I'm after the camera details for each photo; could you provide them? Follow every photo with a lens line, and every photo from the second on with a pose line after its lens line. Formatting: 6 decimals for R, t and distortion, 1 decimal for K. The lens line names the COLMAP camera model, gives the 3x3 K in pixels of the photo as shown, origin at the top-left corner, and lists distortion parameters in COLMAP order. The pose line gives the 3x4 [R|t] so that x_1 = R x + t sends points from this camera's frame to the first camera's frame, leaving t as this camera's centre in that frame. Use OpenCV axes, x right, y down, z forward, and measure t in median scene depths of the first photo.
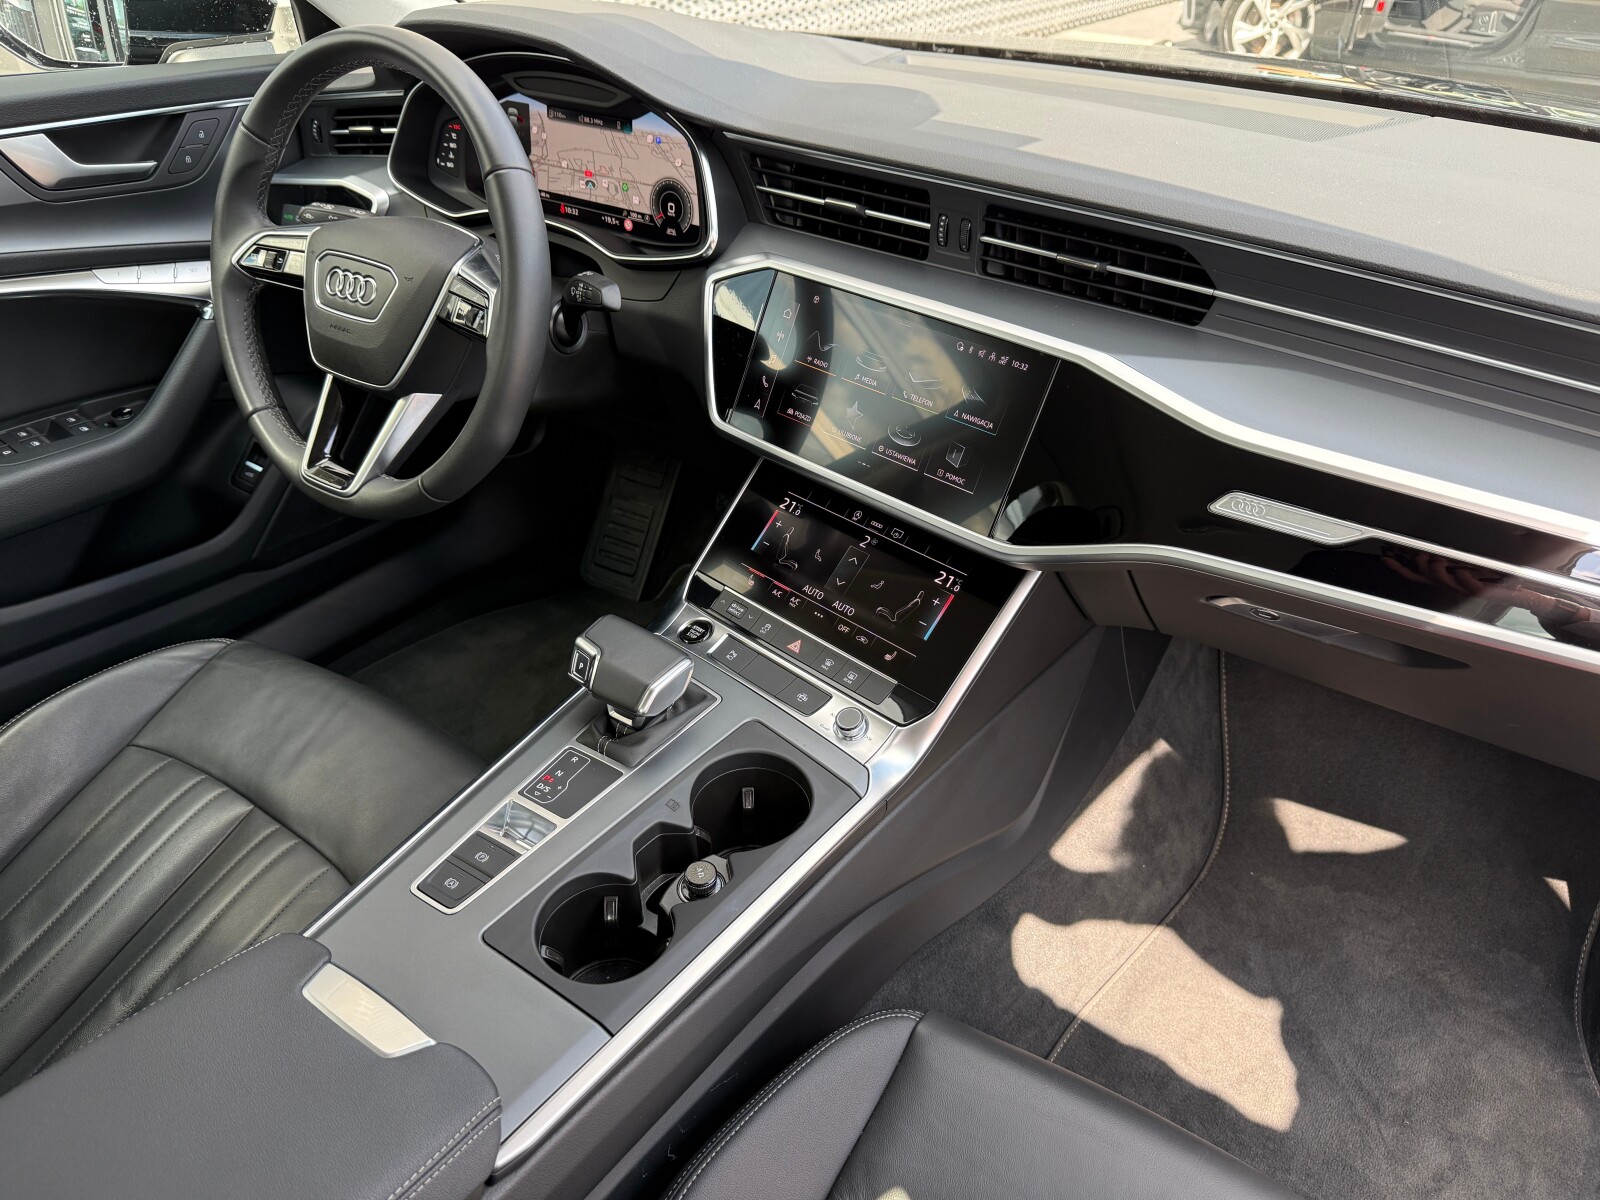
lens RADIAL K [[1114.9, 0, 796.3], [0, 1114.9, 611.0], [0, 0, 1]] dist [0.103309, -0.149038]
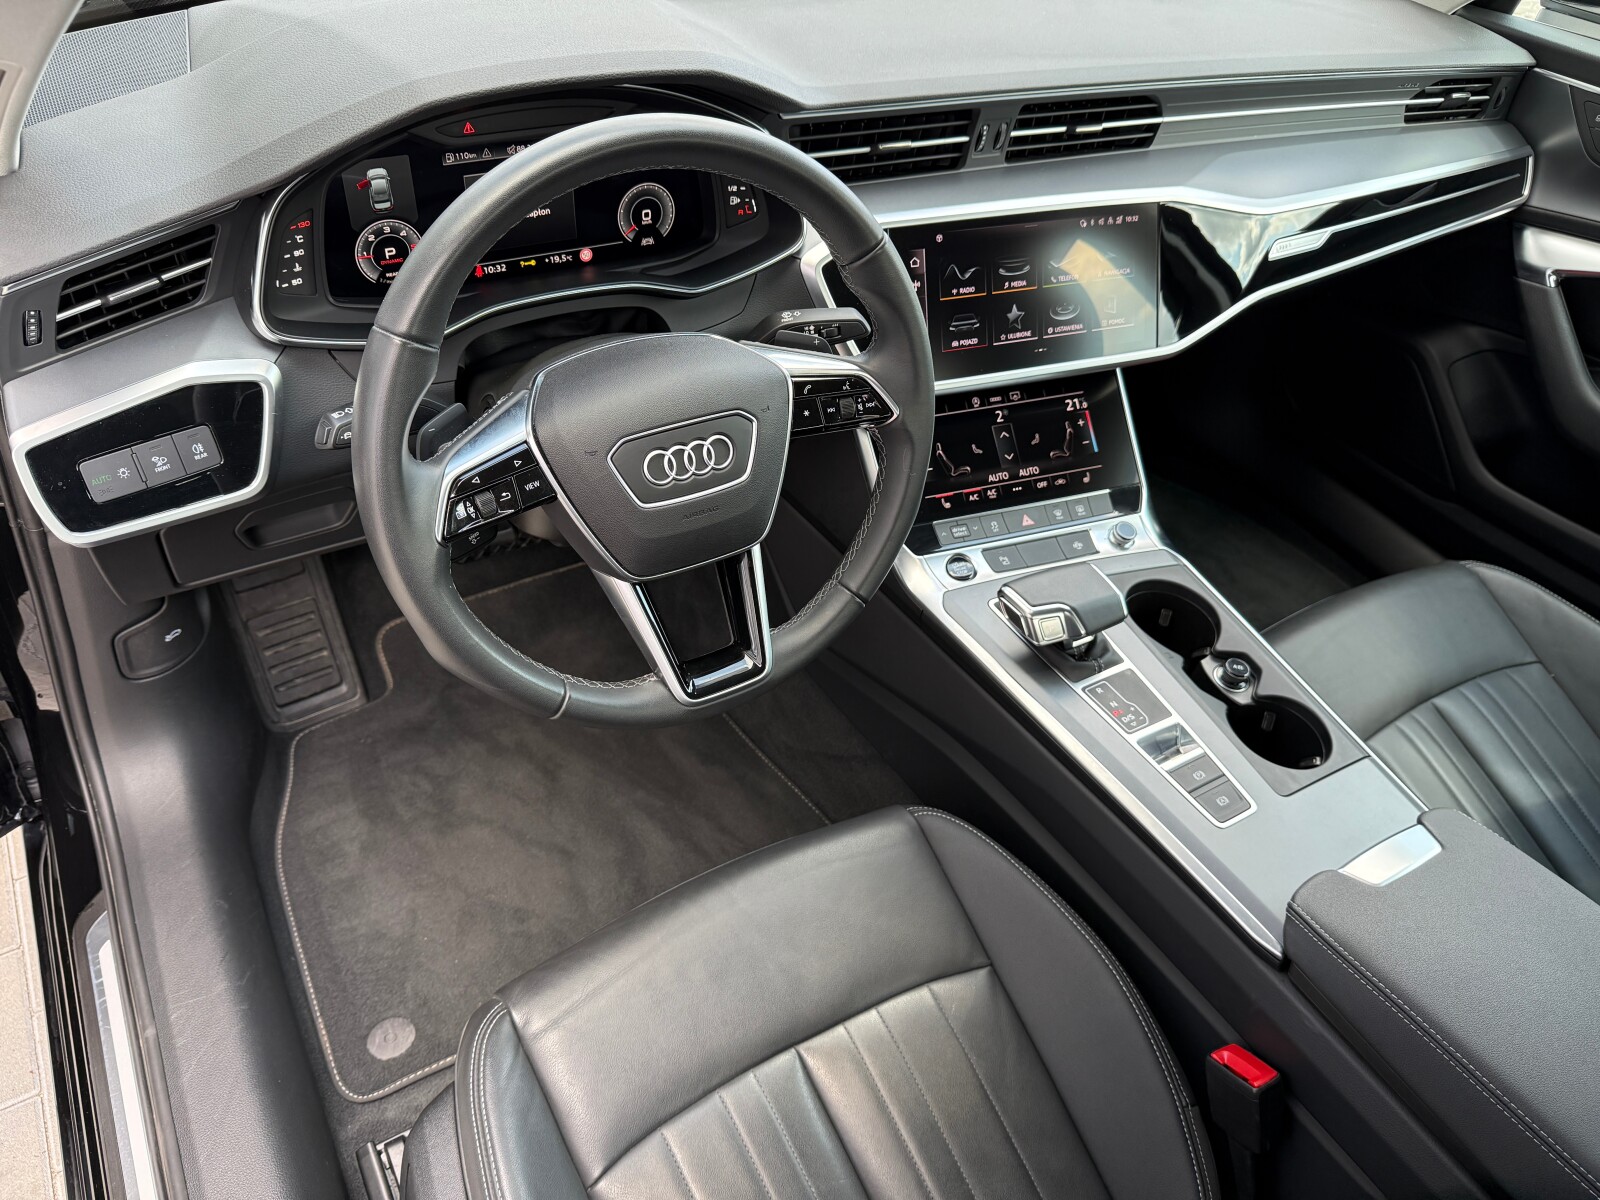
lens RADIAL K [[1103.6, 0, 781.2], [0, 1103.6, 598.5], [0, 0, 1]] dist [0.054151, -0.078212]
pose [[0.428439, -0.599648, 0.675916, -0.916507], [0.442444, 0.791460, 0.421705, -0.492136], [-0.787835, 0.118380, 0.604403, 0.496995]]
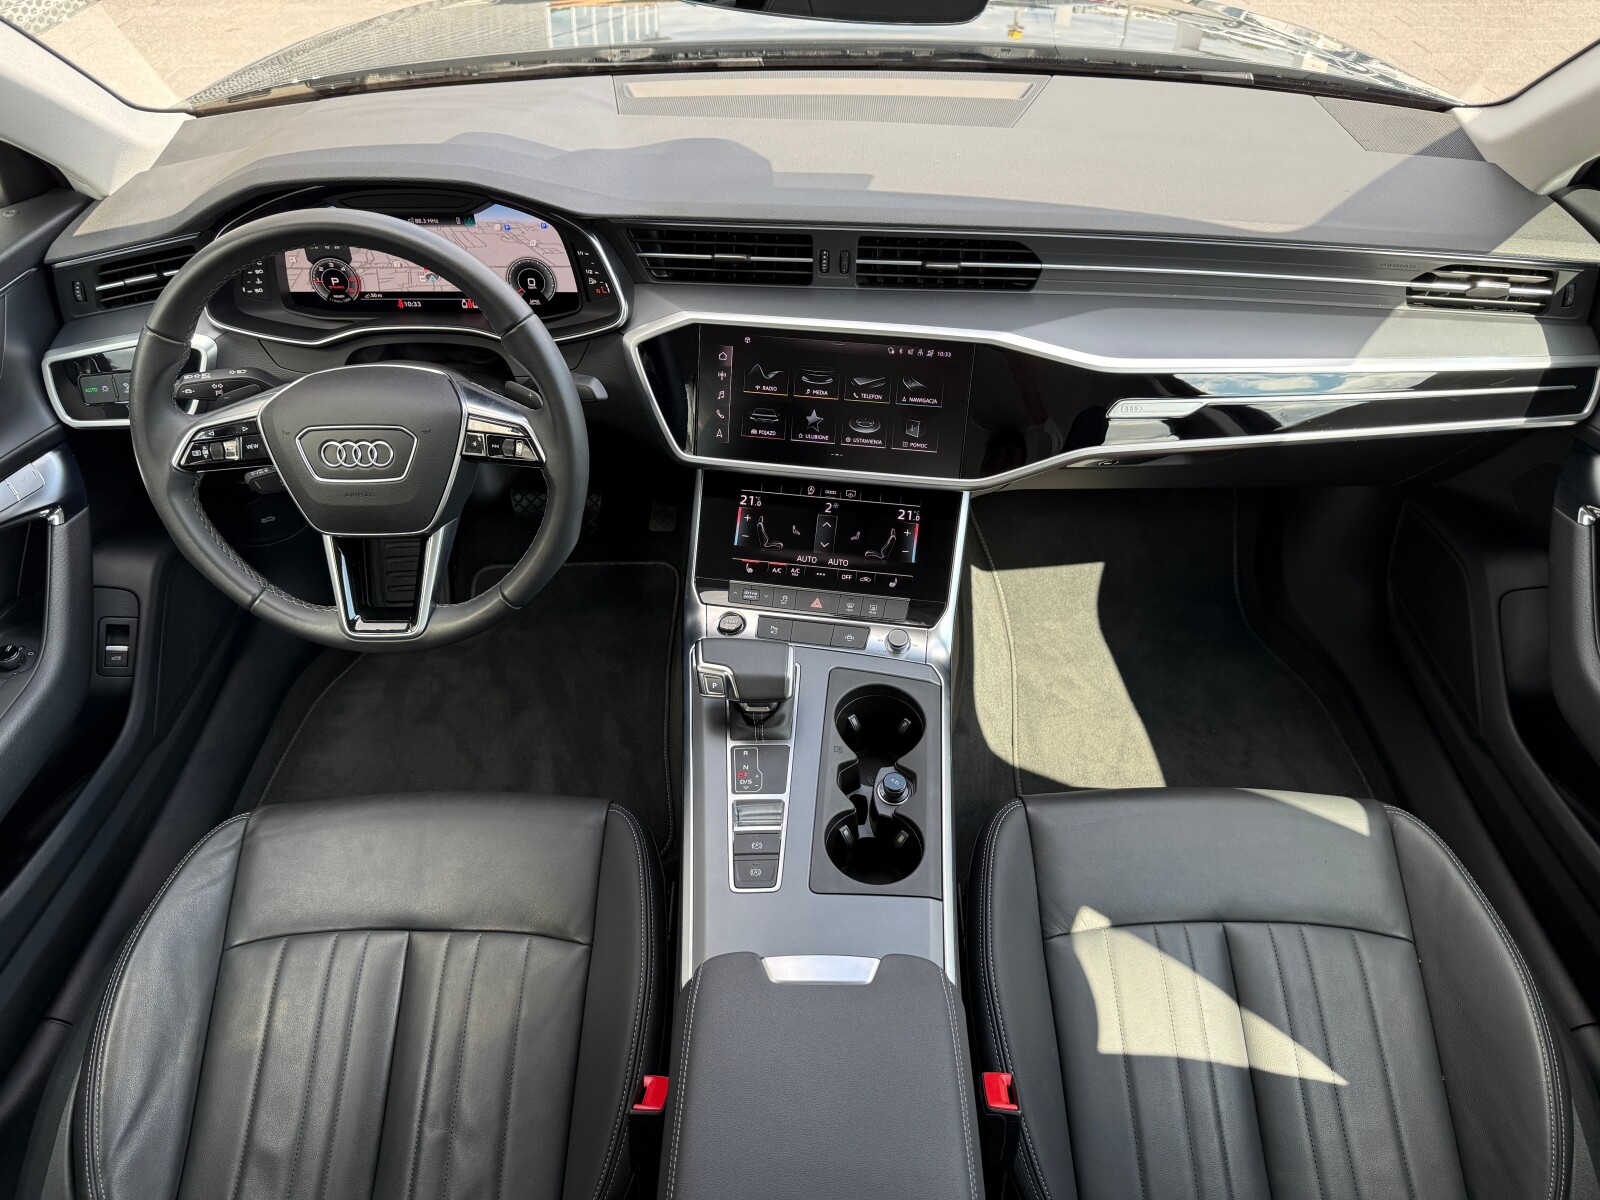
lens RADIAL K [[1114.9, 0, 796.3], [0, 1114.9, 611.0], [0, 0, 1]] dist [0.103309, -0.149038]
pose [[0.827637, -0.391550, 0.402126, -0.526524], [0.332839, 0.919286, 0.210075, -0.232454], [-0.451924, -0.040022, 0.891158, -0.135154]]
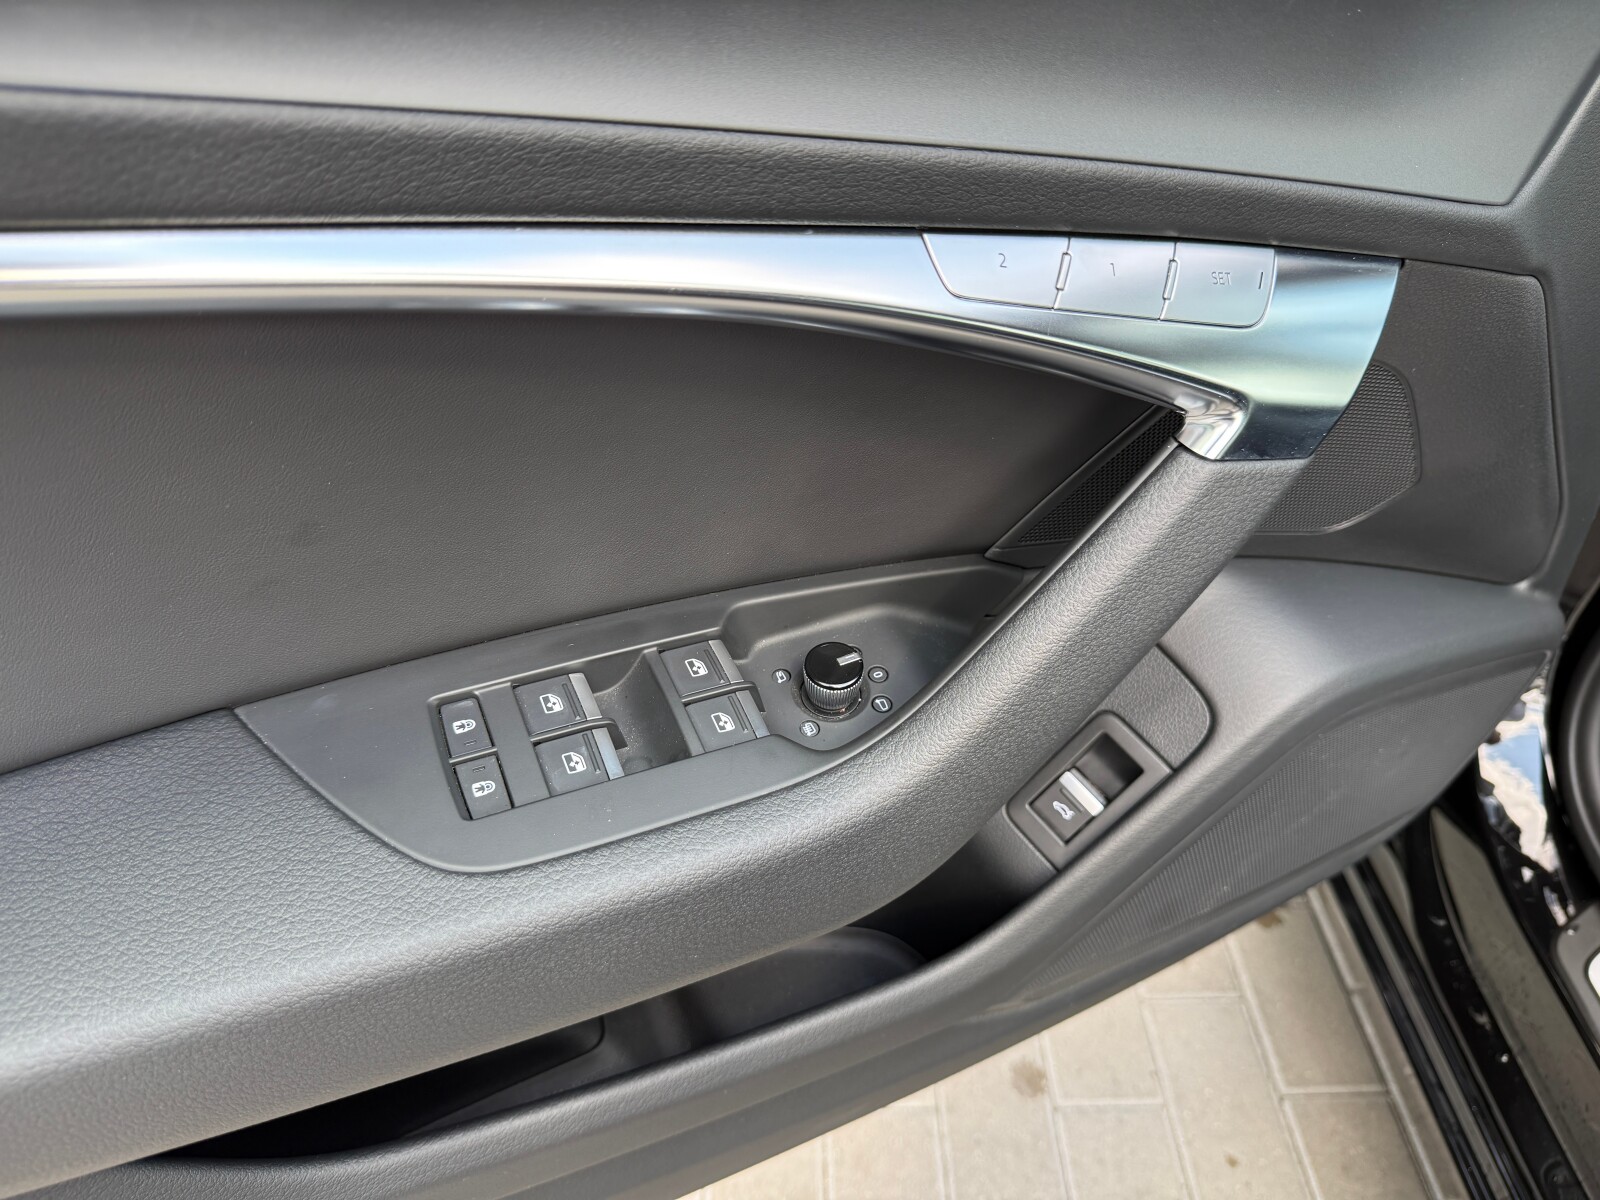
lens RADIAL K [[1148.2, 0, 795.5], [0, 1148.2, 608.6], [0, 0, 1]] dist [-0.009269, -0.012537]
pose [[0.865772, 0.320577, -0.384279, -0.607487], [-0.284296, 0.947007, 0.149509, -0.295241], [0.411844, -0.020192, 0.911031, 0.881664]]
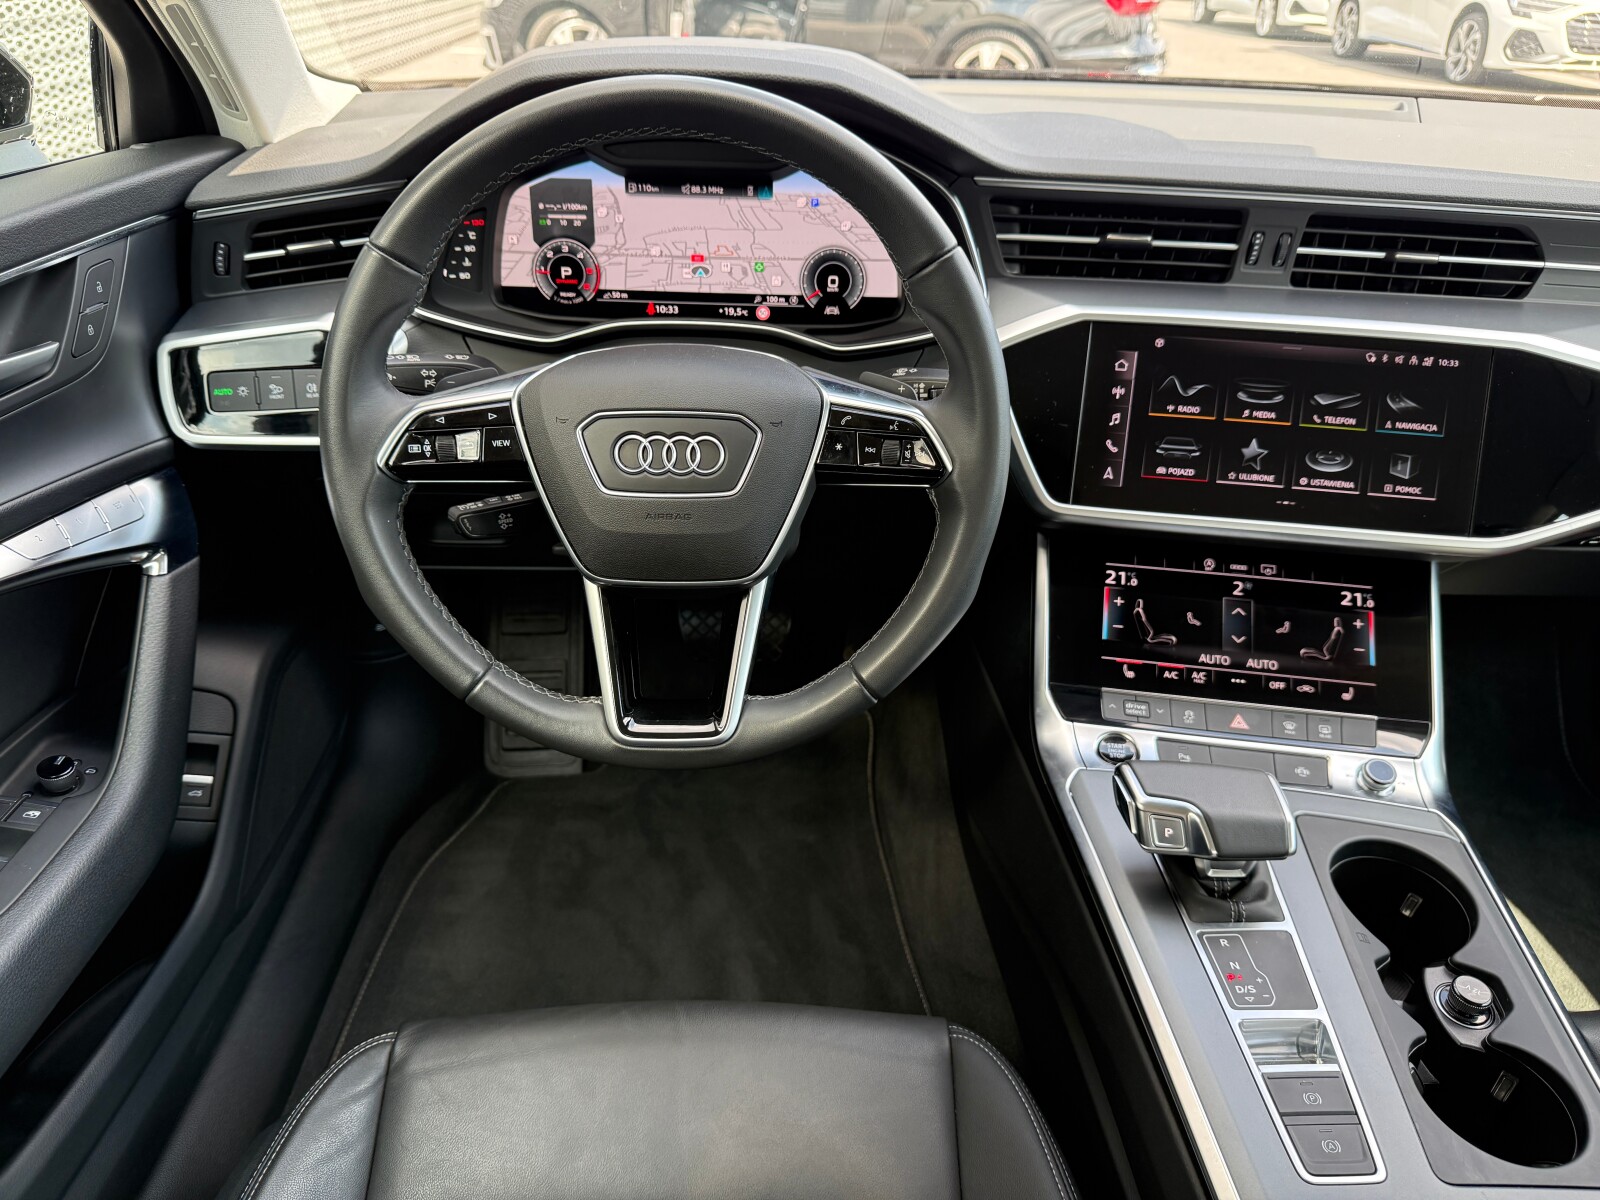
lens RADIAL K [[1148.2, 0, 795.5], [0, 1148.2, 608.6], [0, 0, 1]] dist [-0.009269, -0.012537]
pose [[0.816656, -0.294968, 0.496051, -0.689774], [0.313124, 0.948473, 0.048493, -0.201744], [-0.484795, 0.115723, 0.866938, 0.362697]]
